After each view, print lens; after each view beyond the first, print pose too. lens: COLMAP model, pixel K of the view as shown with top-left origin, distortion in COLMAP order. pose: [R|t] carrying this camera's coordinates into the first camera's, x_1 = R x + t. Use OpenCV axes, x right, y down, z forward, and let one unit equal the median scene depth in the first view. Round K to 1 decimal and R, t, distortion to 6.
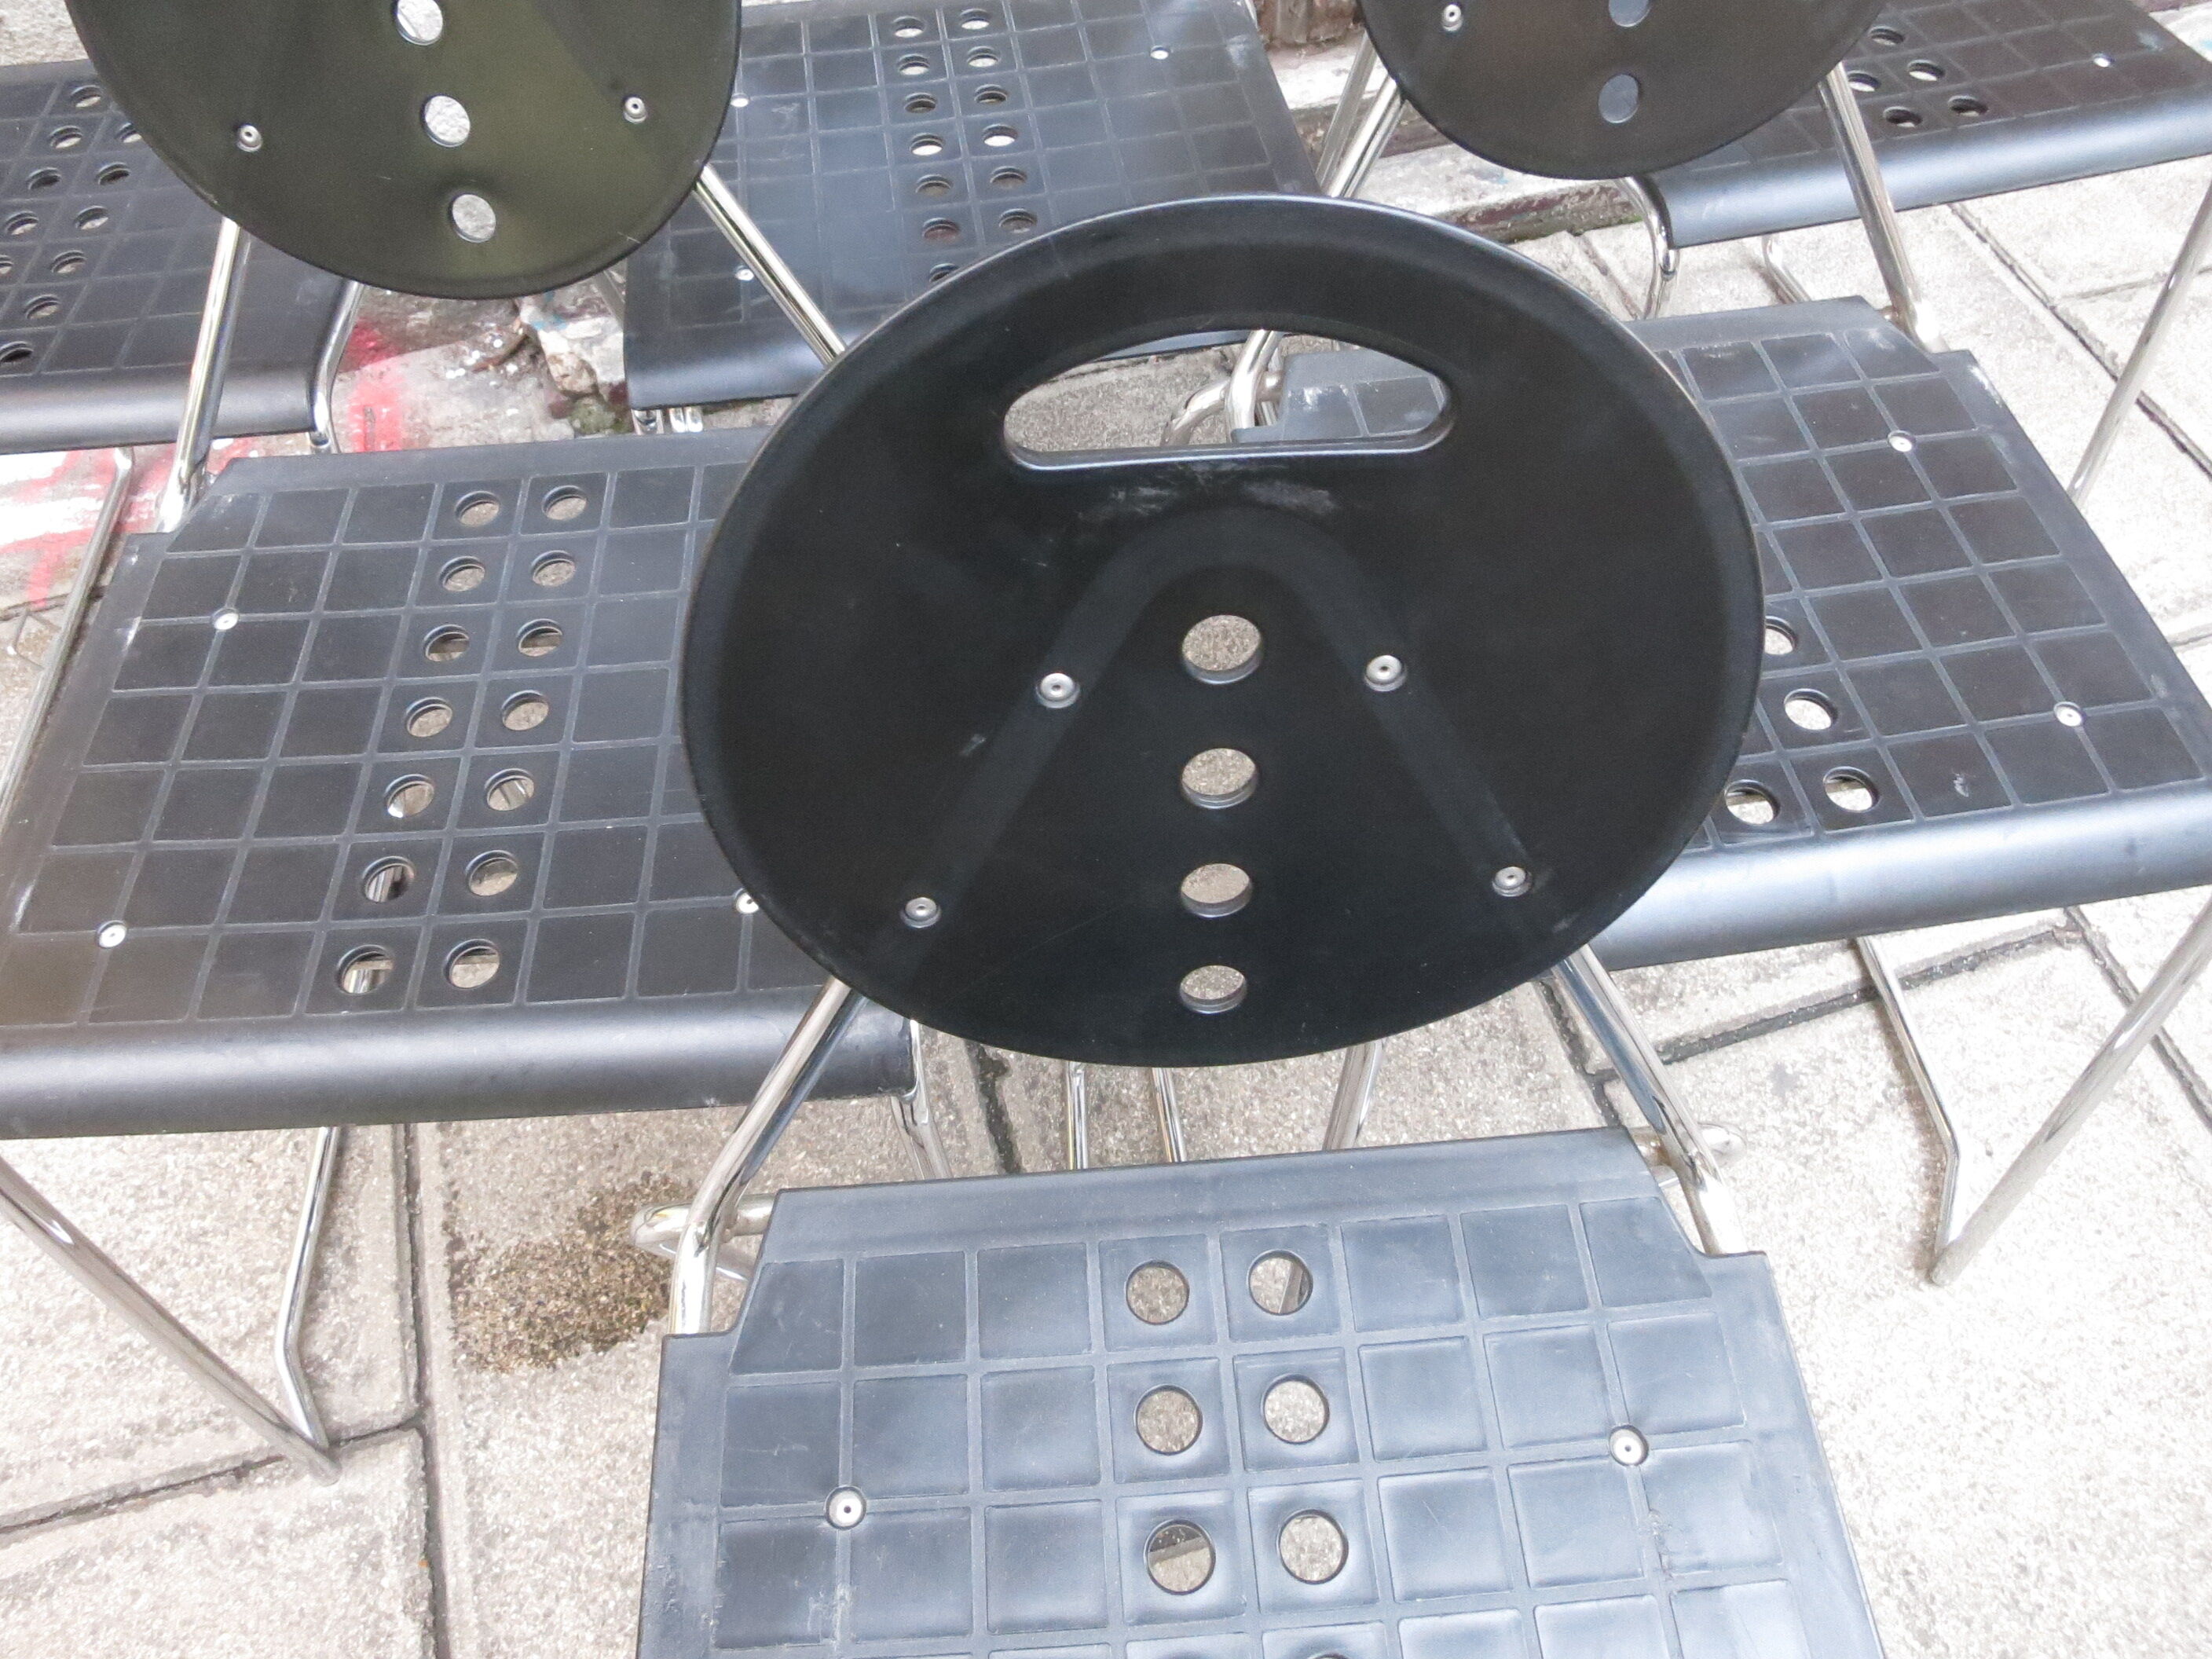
lens RADIAL K [[1598.2, 0, 1076.7], [0, 1598.2, 820.1], [0, 0, 1]] dist [-0.042551, -0.002738]
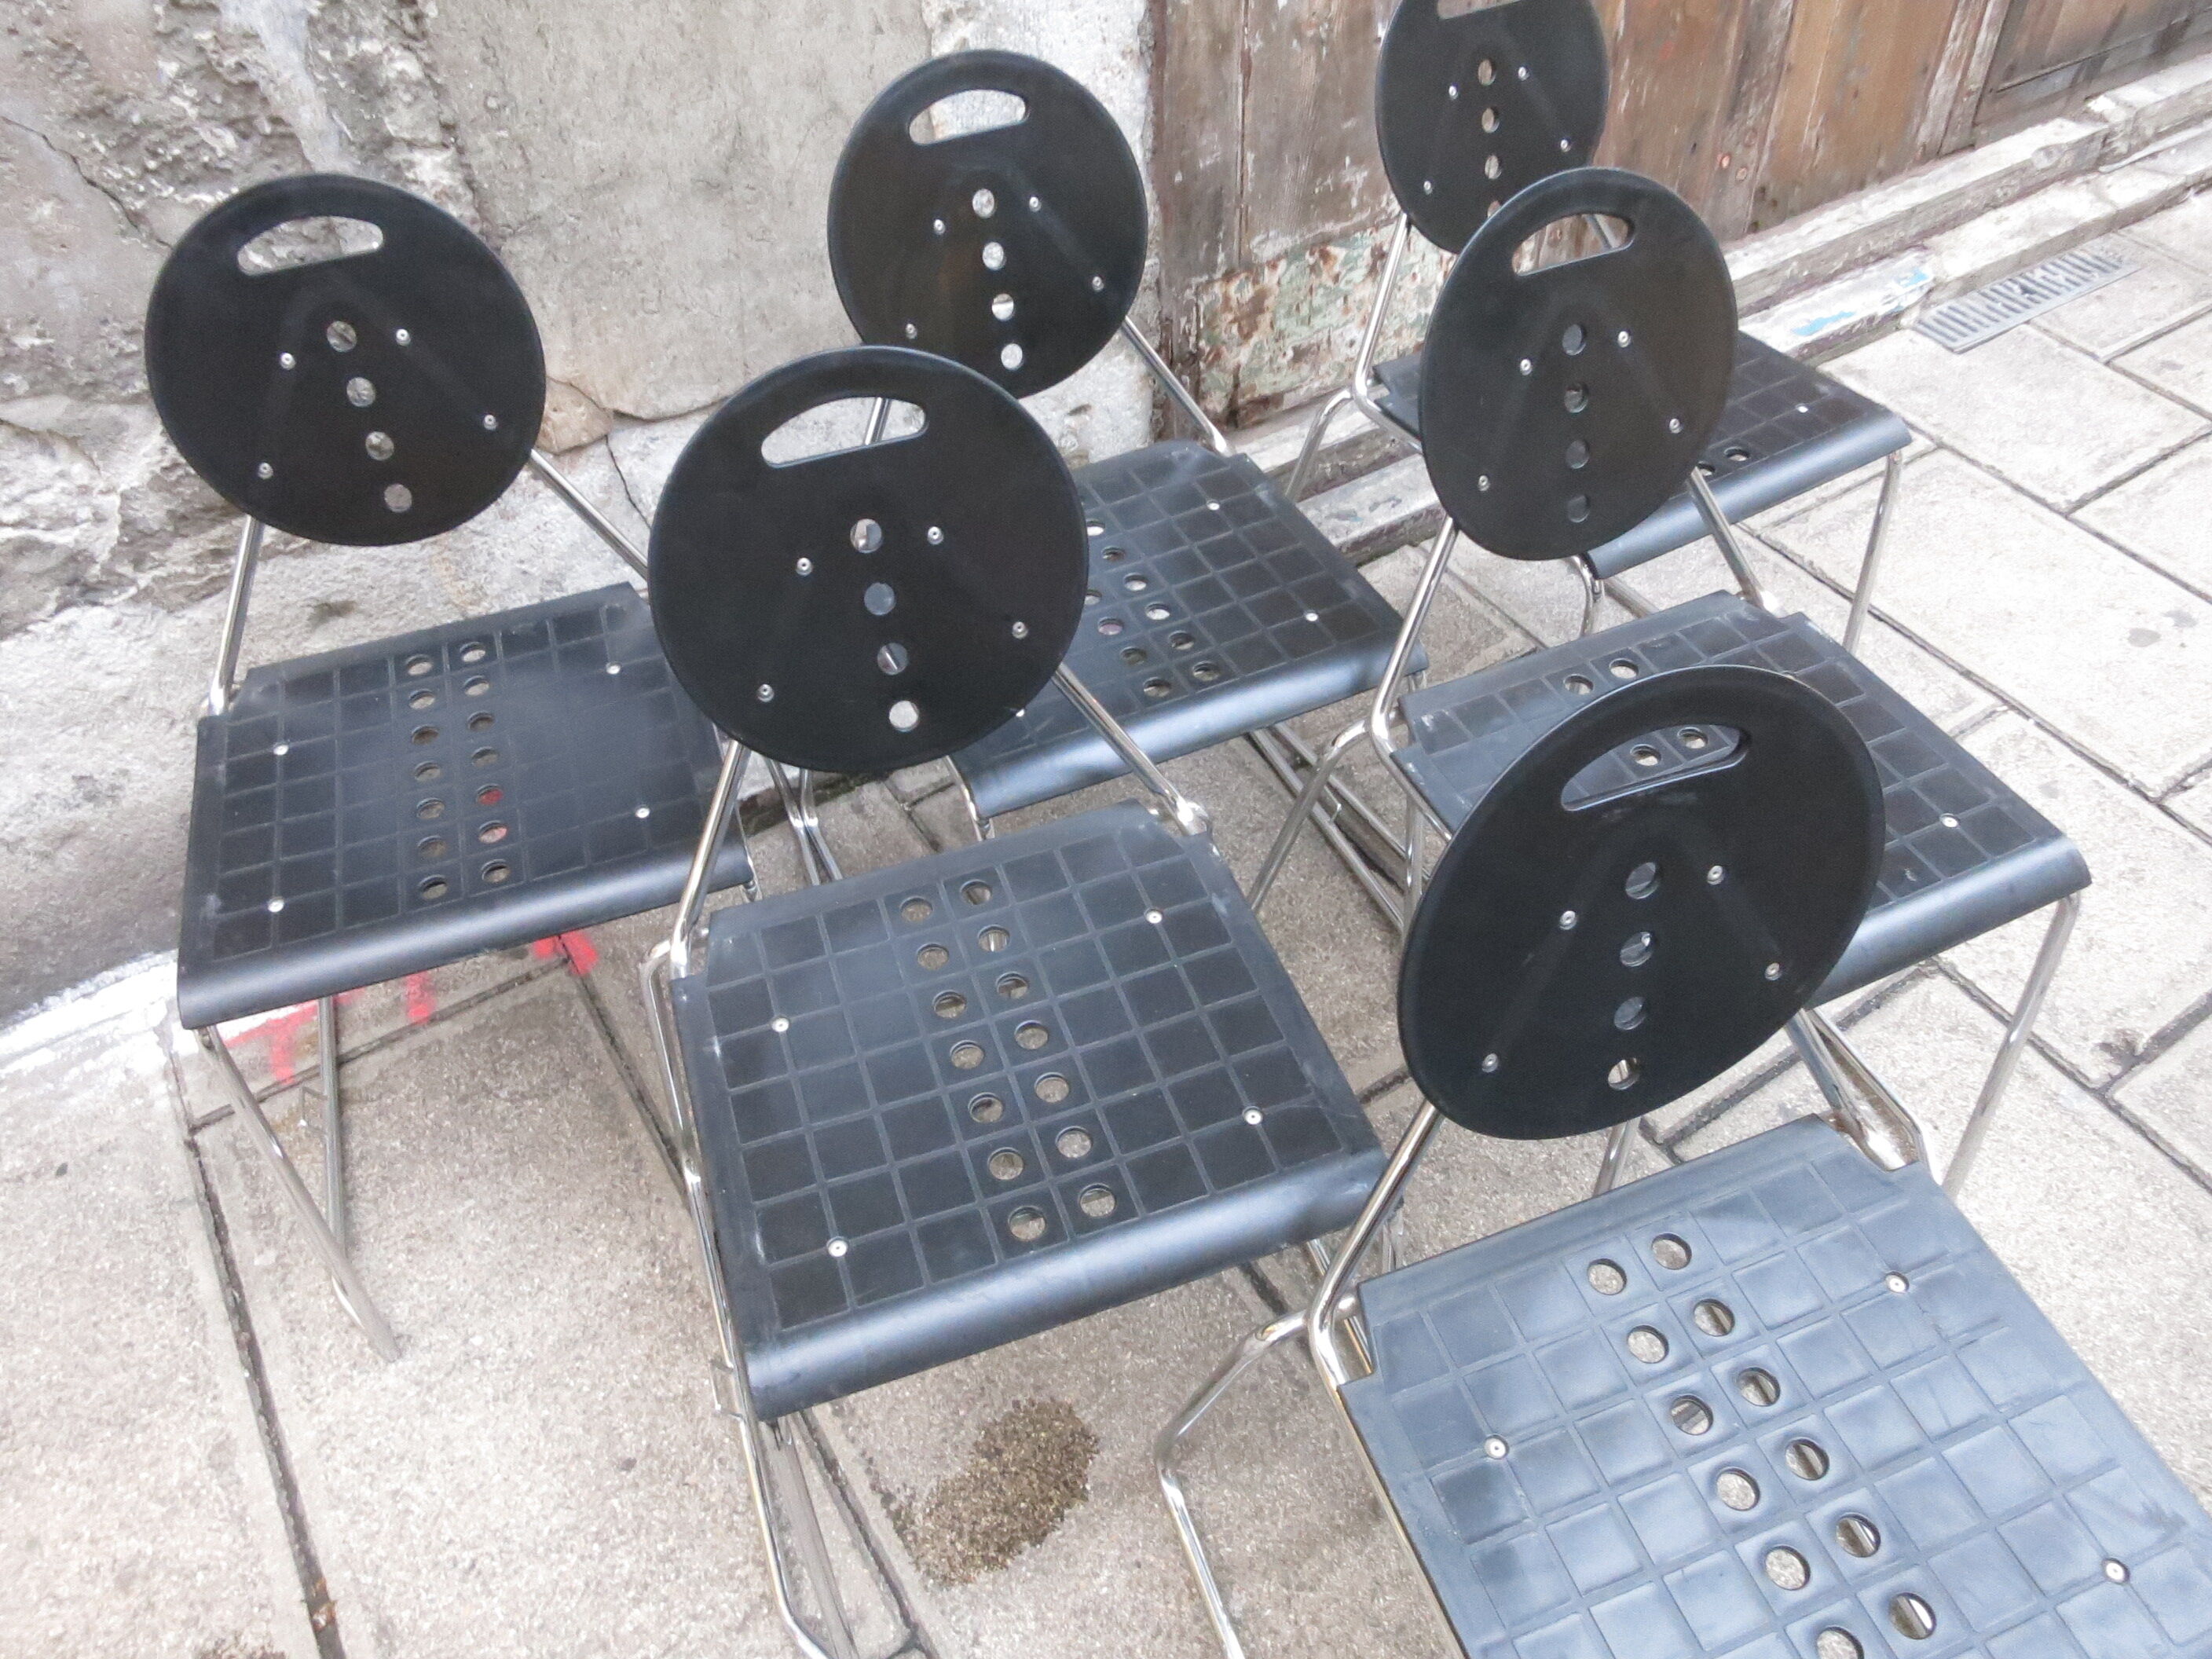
lens RADIAL K [[1598.2, 0, 1114.9], [0, 1598.2, 830.5], [0, 0, 1]] dist [-0.042551, -0.002738]
pose [[0.958942, -0.201975, 0.199090, -0.365701], [0.231736, 0.962722, -0.139515, -0.018944], [-0.163490, 0.179923, 0.969999, -0.317673]]
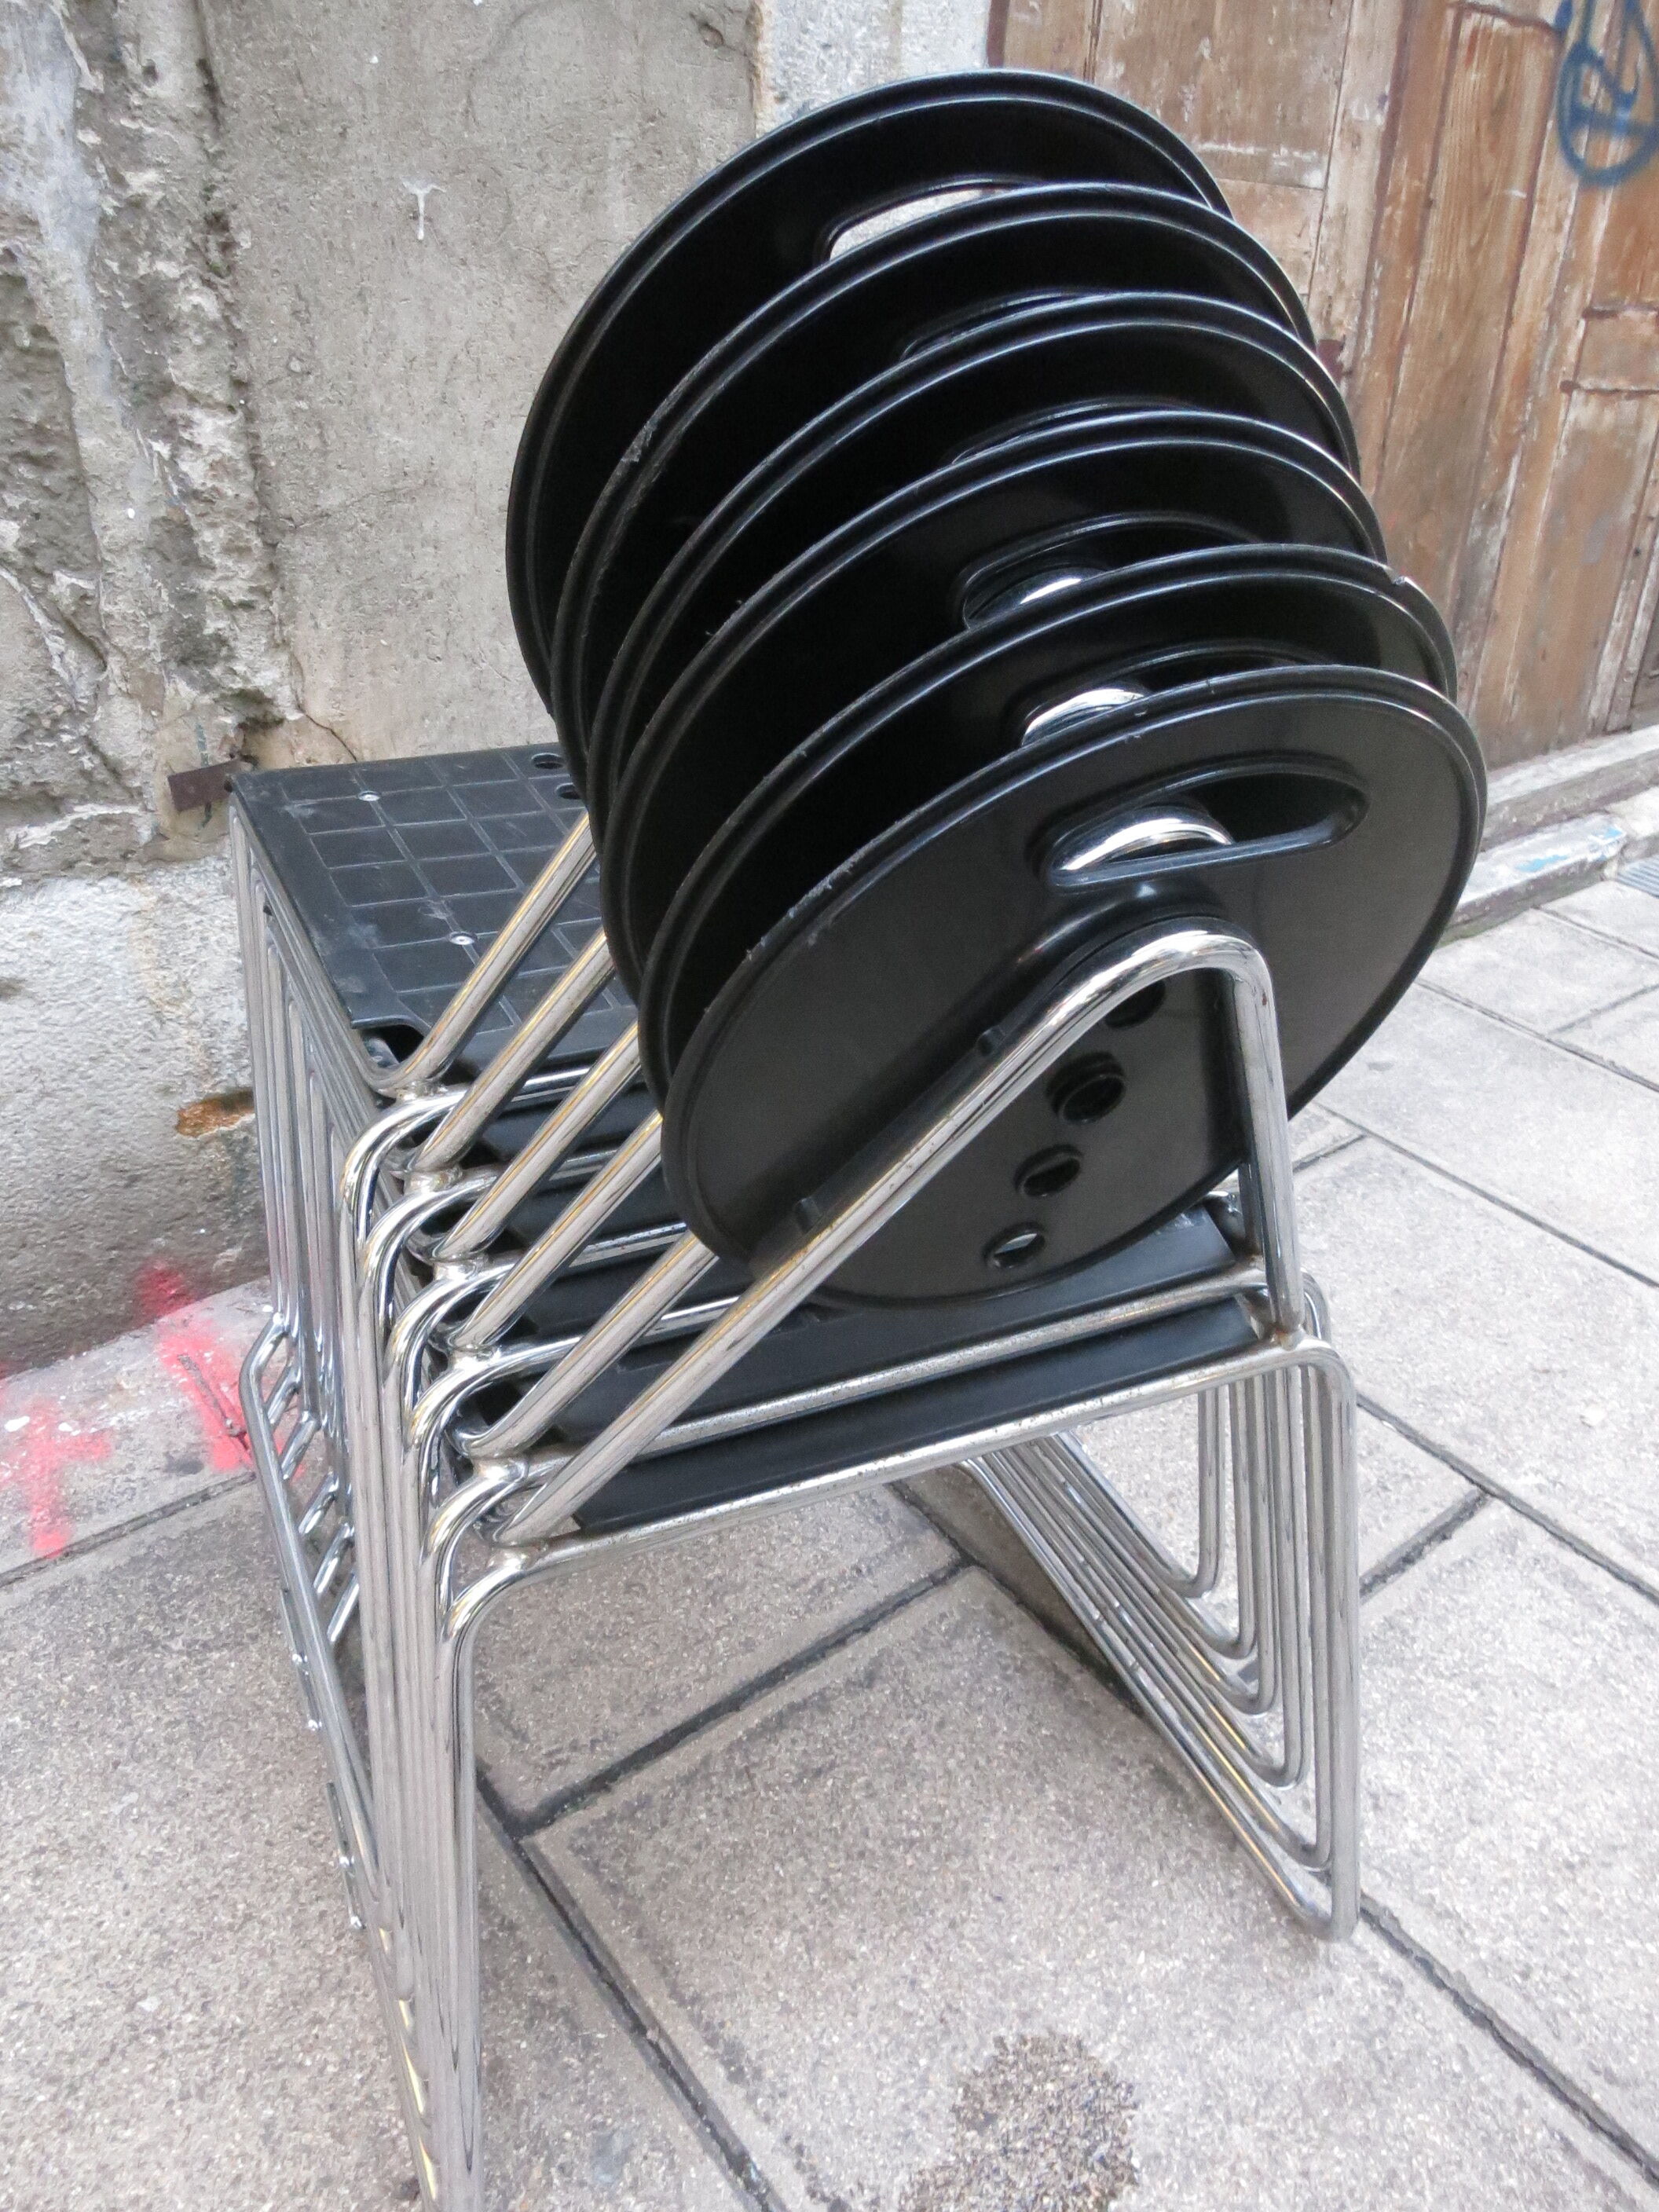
lens RADIAL K [[1598.2, 0, 840.8], [0, 1598.2, 1123.9], [0, 0, 1]] dist [-0.042551, -0.002738]
pose [[0.917611, -0.135701, 0.373598, -0.610851], [0.279492, 0.888593, -0.363713, 0.073963], [-0.282620, 0.438165, 0.853310, 0.106233]]
